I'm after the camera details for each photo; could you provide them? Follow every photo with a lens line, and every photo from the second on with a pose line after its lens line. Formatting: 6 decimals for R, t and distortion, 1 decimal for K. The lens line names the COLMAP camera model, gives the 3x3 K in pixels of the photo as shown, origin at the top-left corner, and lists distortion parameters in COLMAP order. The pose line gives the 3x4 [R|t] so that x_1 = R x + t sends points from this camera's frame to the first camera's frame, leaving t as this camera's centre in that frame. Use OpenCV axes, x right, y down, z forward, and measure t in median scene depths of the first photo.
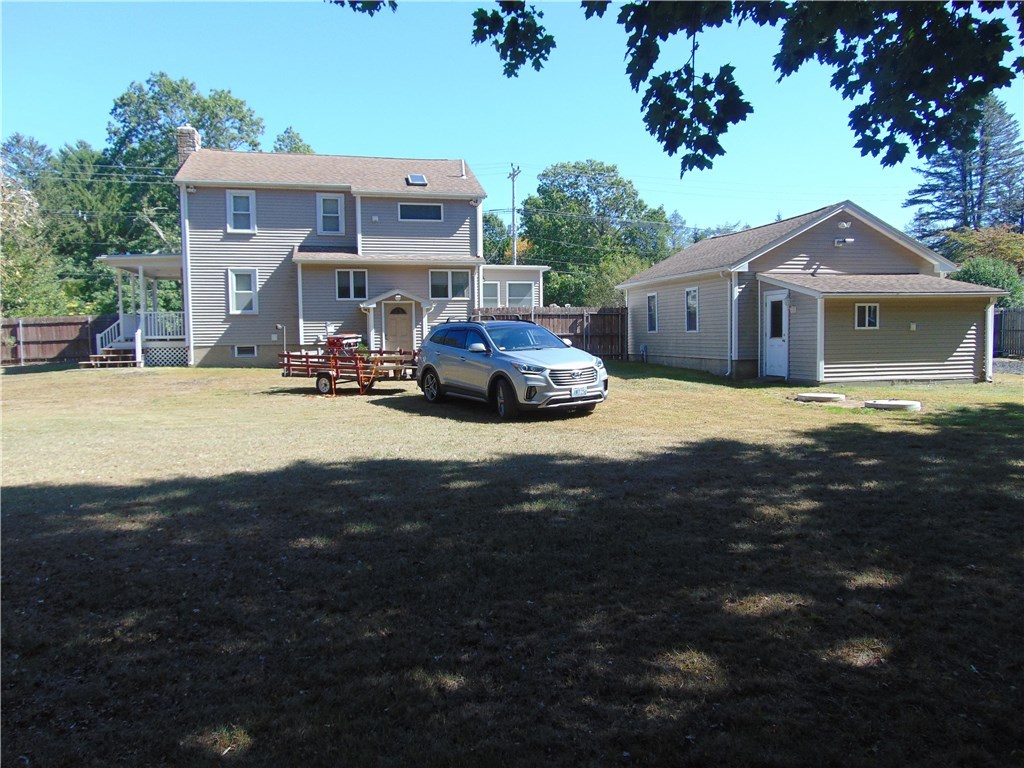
lens RADIAL K [[762.7, 0, 512.0], [0, 762.7, 384.0], [0, 0, 1]] dist [-0.047383, 0.074391]
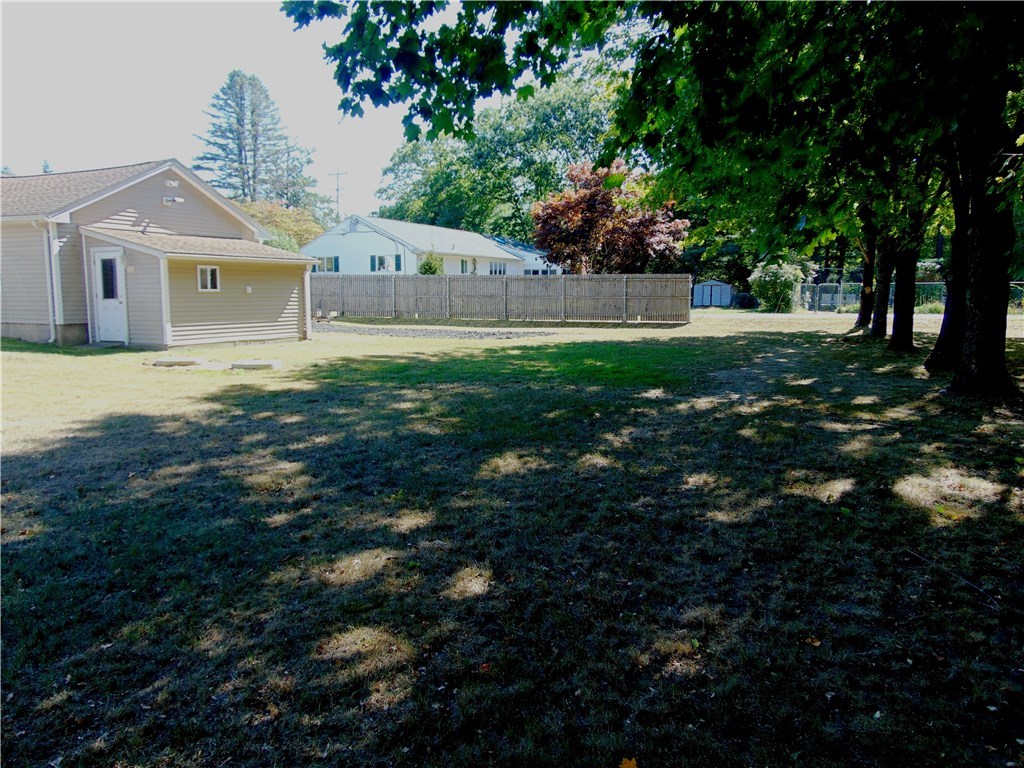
lens RADIAL K [[762.7, 0, 512.0], [0, 762.7, 384.0], [0, 0, 1]] dist [-0.047383, 0.074391]
pose [[0.618860, -0.078411, 0.781578, -0.081398], [0.039519, 0.996853, 0.068717, -0.002991], [-0.784506, -0.011639, 0.620012, 0.058015]]
